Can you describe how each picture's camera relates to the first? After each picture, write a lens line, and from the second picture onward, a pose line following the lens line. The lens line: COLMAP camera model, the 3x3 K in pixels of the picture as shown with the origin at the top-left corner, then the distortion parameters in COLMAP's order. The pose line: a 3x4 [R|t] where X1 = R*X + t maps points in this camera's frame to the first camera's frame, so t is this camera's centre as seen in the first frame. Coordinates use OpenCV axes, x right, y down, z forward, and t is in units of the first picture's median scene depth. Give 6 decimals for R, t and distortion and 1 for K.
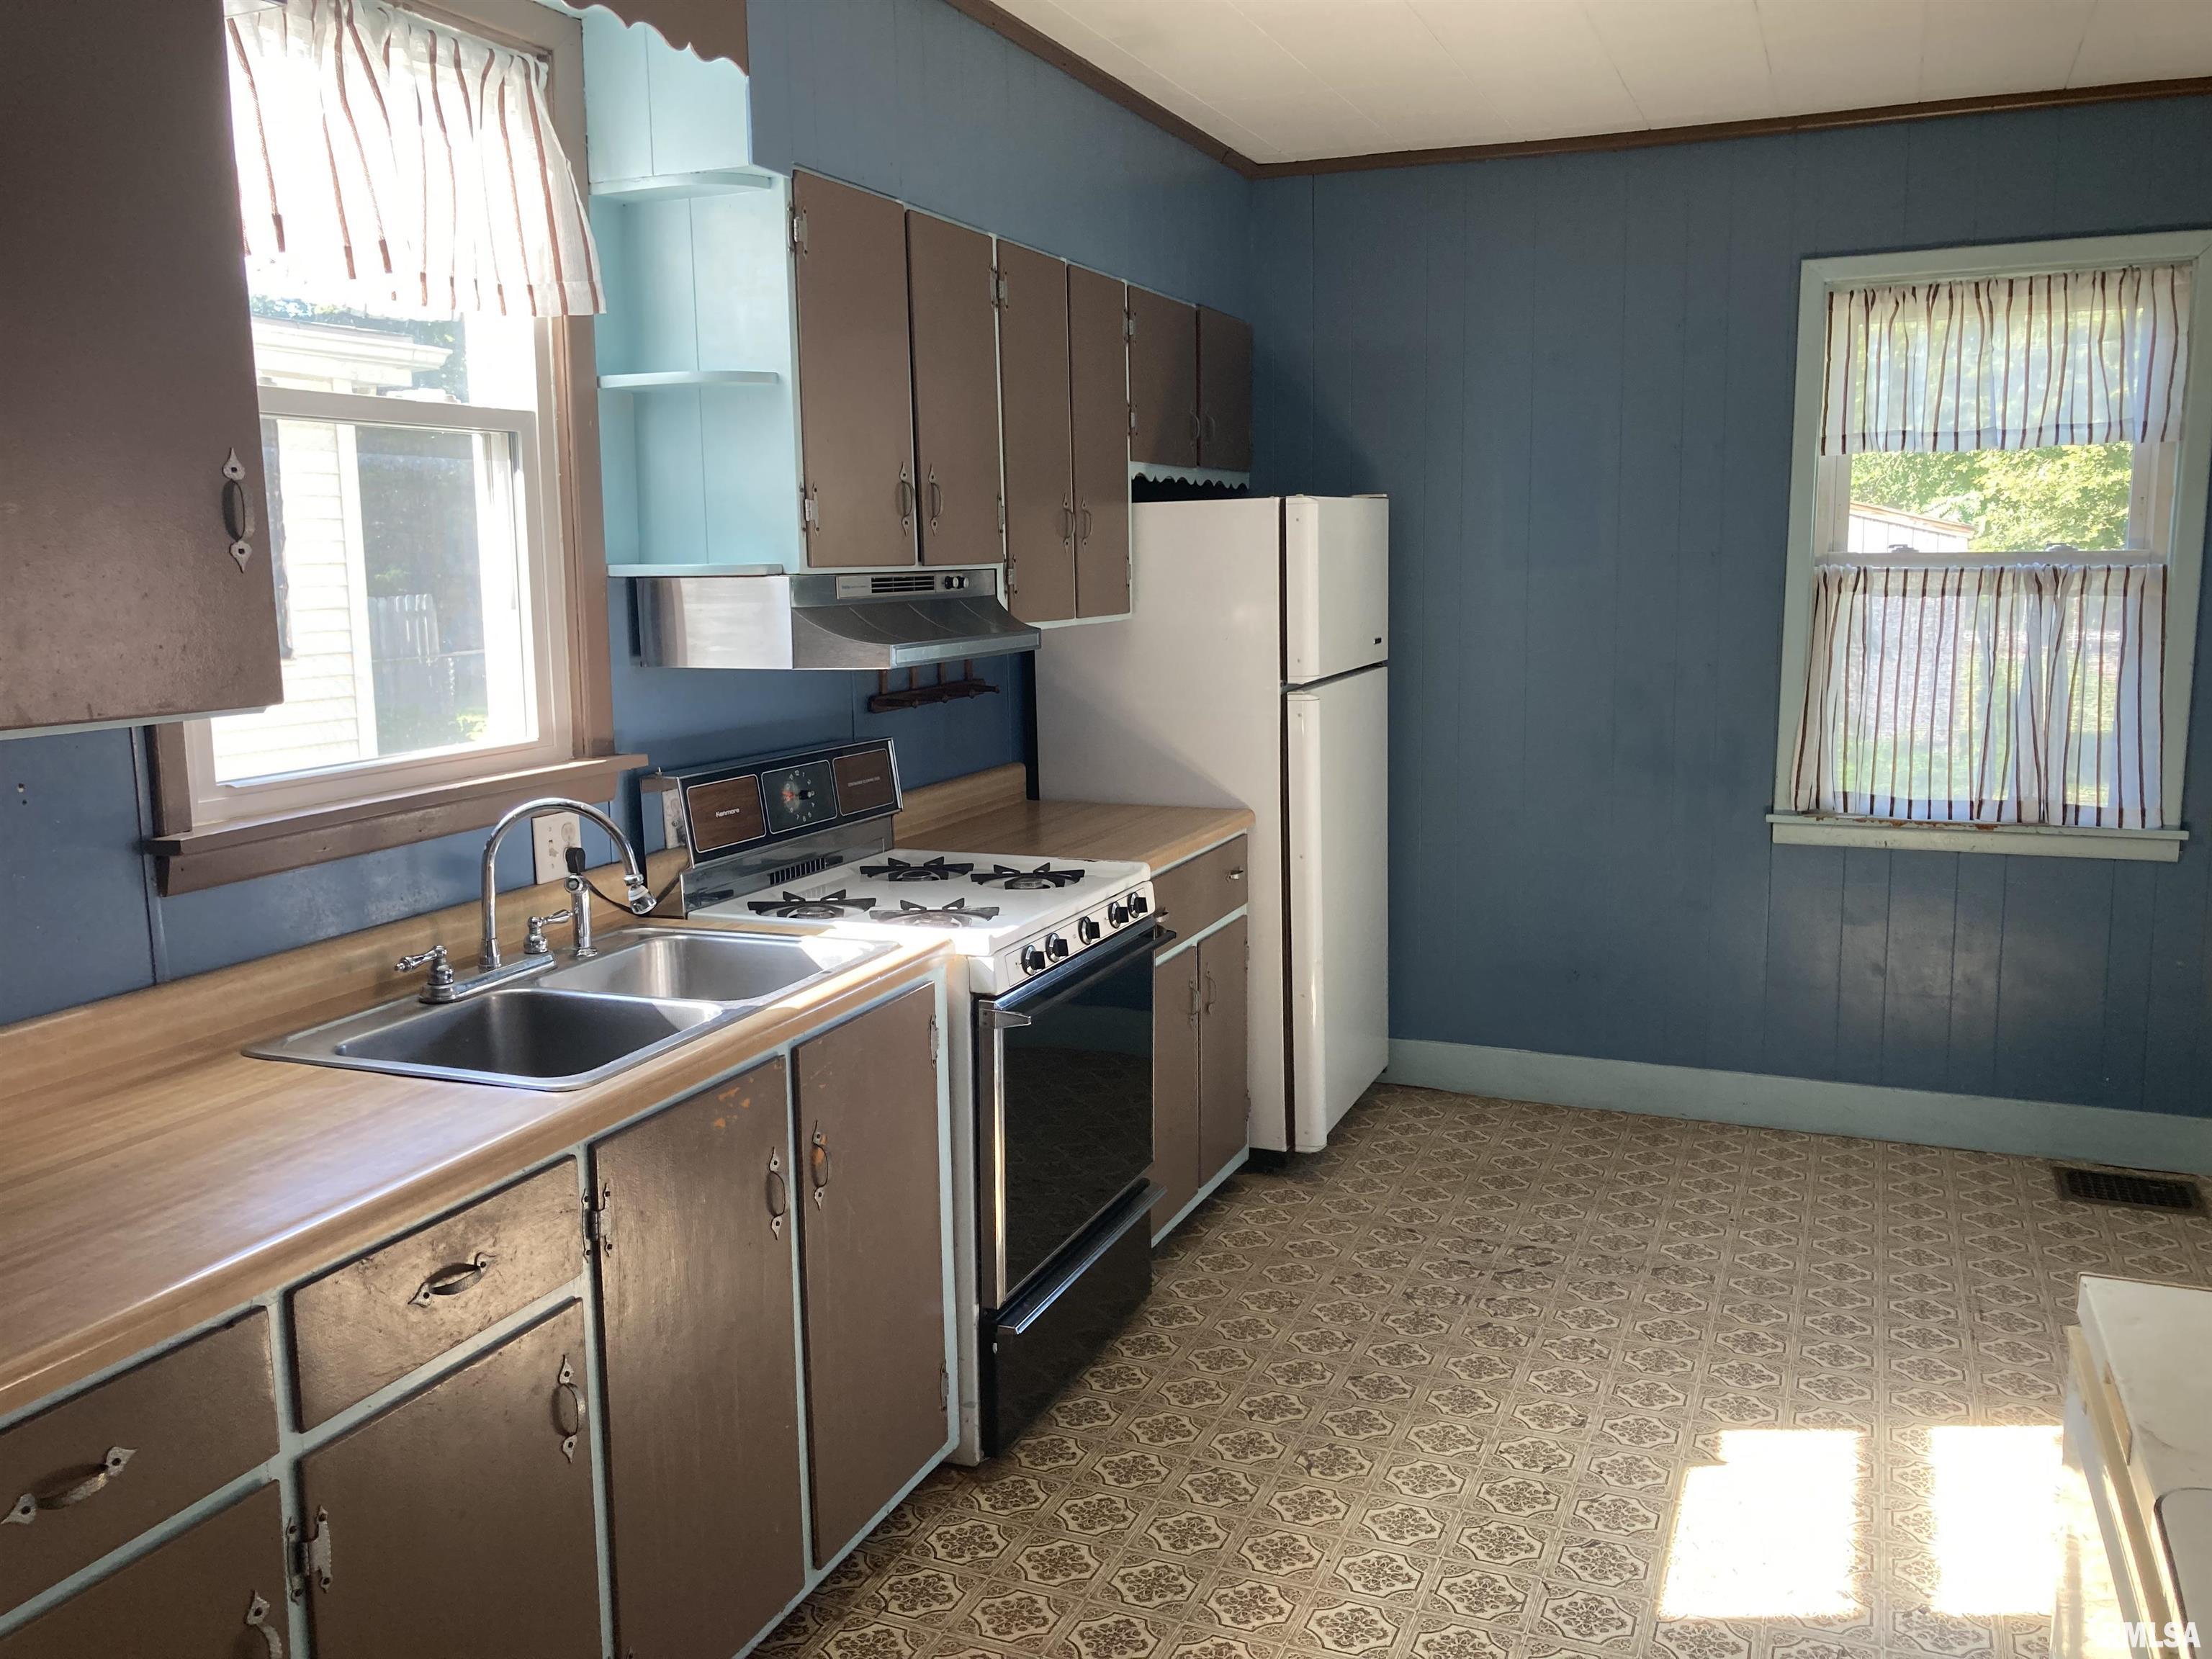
lens RADIAL K [[1827.8, 0, 1110.2], [0, 1827.8, 816.2], [0, 0, 1]] dist [0.033980, -0.035646]
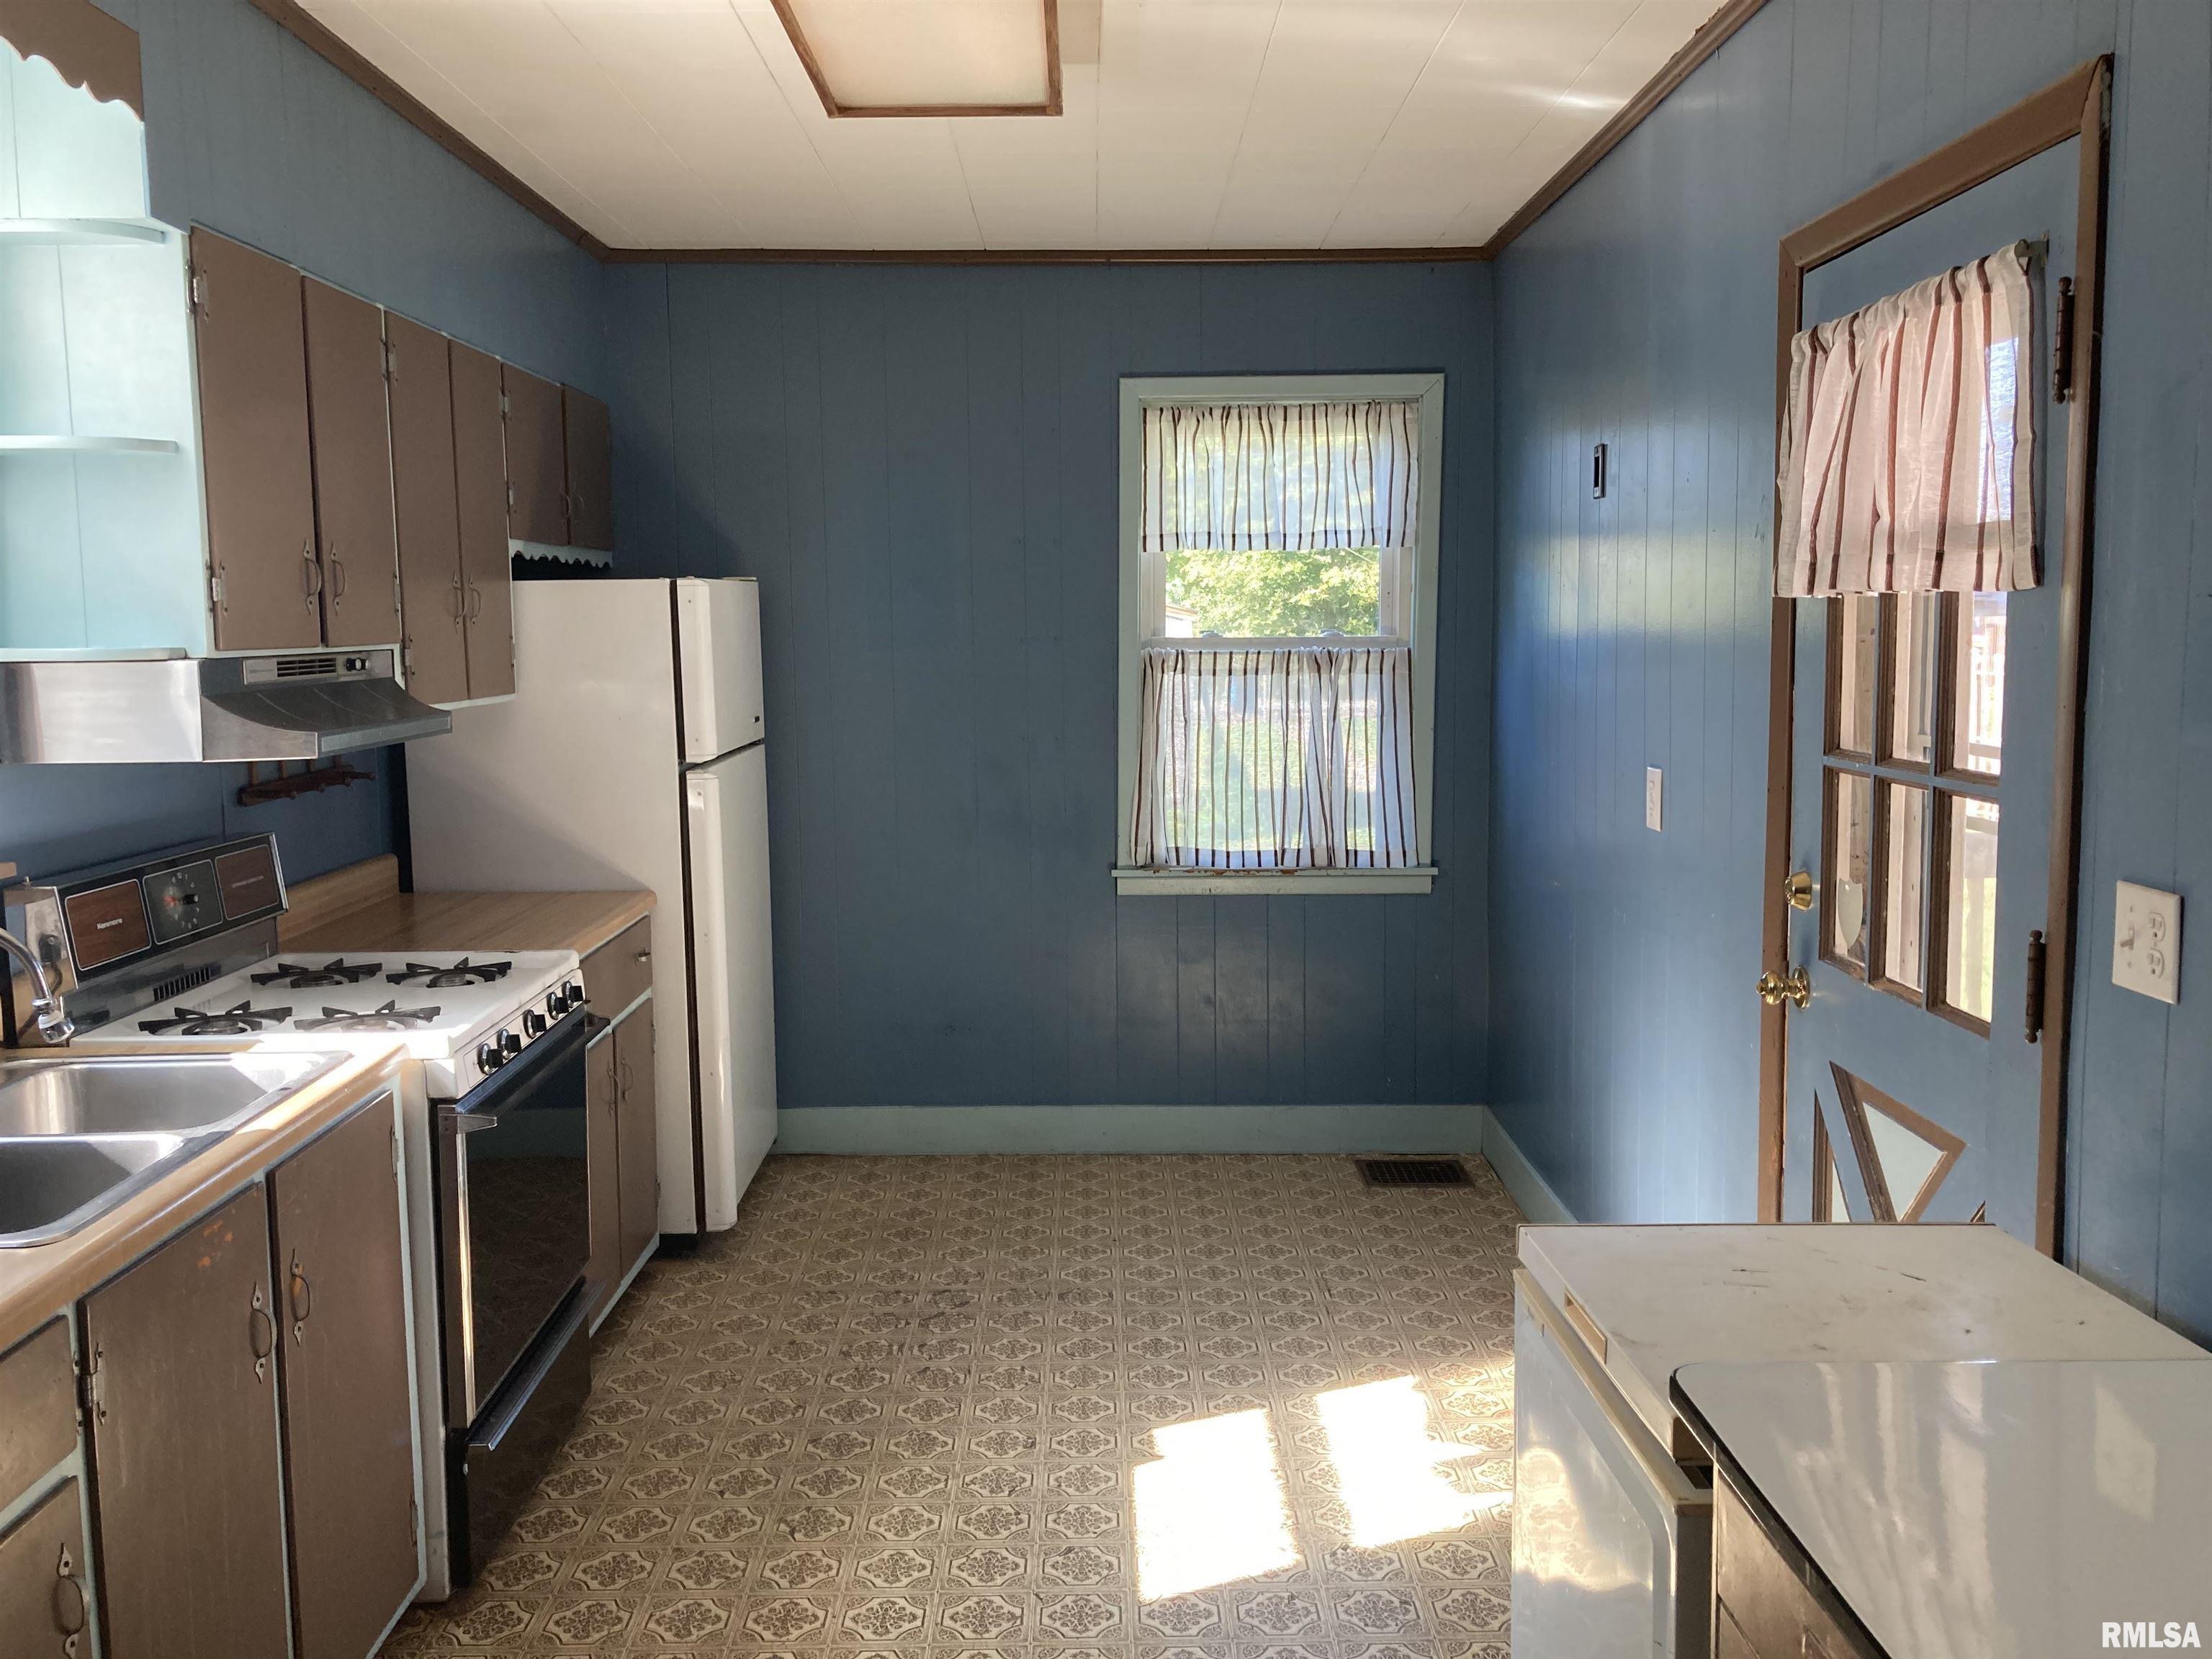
lens RADIAL K [[1827.8, 0, 1110.8], [0, 1827.8, 817.9], [0, 0, 1]] dist [0.033980, -0.035646]
pose [[0.916685, -0.036056, 0.397981, -0.108394], [0.051158, 0.998315, -0.027389, -0.003495], [-0.396322, 0.045467, 0.916985, -0.019069]]
